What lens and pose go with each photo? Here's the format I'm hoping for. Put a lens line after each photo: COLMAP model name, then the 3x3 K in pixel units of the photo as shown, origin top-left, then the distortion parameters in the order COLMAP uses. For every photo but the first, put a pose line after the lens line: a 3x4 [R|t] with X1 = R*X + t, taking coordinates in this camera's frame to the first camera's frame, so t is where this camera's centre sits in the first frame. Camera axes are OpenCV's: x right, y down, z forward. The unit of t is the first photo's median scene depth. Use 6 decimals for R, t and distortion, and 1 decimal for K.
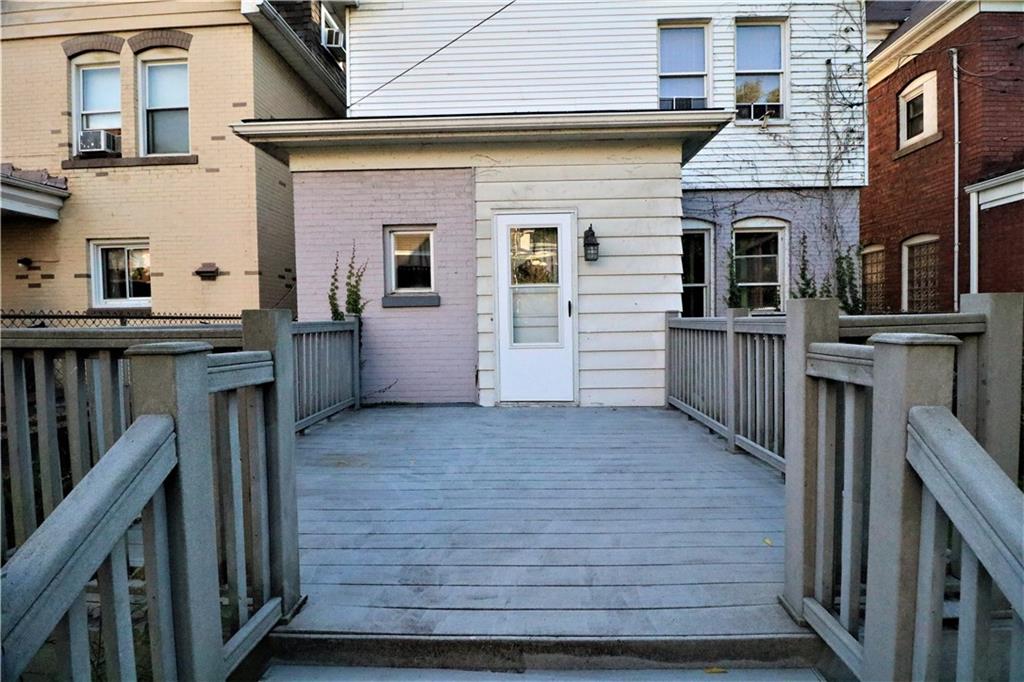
lens RADIAL K [[475.0, 0, 521.3], [0, 475.0, 335.4], [0, 0, 1]] dist [-0.011794, -0.003505]
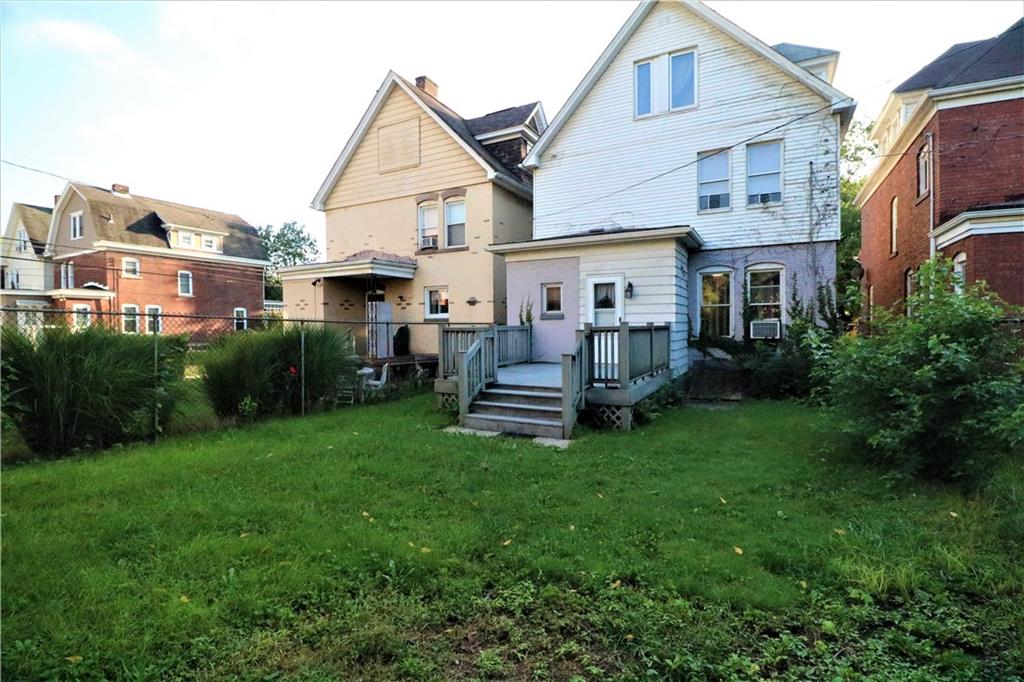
lens RADIAL K [[475.0, 0, 511.5], [0, 475.0, 338.0], [0, 0, 1]] dist [-0.011794, -0.003505]
pose [[0.890998, 0.018770, -0.453619, 0.476123], [-0.019528, 0.999805, 0.003015, 0.019149], [0.453587, 0.006172, 0.891191, -0.841148]]
